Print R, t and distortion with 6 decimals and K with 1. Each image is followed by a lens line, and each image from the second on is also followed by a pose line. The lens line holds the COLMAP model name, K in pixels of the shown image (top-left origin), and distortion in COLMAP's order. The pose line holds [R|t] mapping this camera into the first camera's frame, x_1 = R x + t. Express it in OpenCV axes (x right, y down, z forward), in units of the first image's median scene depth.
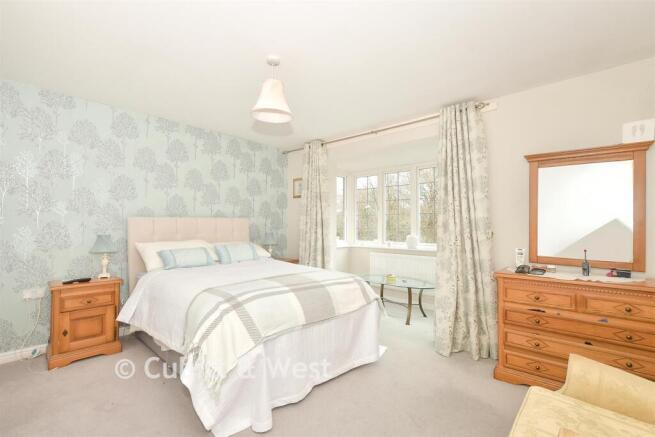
lens RADIAL K [[286.9, 0, 326.9], [0, 286.9, 223.5], [0, 0, 1]] dist [-0.012832, 0.001983]
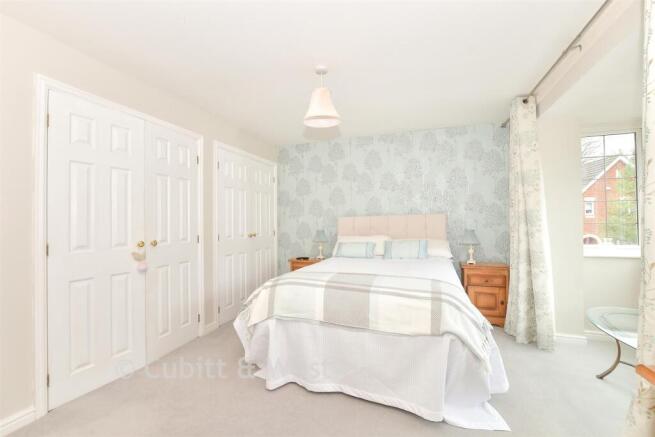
lens RADIAL K [[286.9, 0, 327.1], [0, 286.9, 220.2], [0, 0, 1]] dist [-0.012832, 0.001983]
pose [[0.391037, -0.015255, -0.920248, 0.537664], [0.022536, 0.999722, -0.006996, 0.000342], [0.920099, -0.018003, 0.391272, 0.387112]]
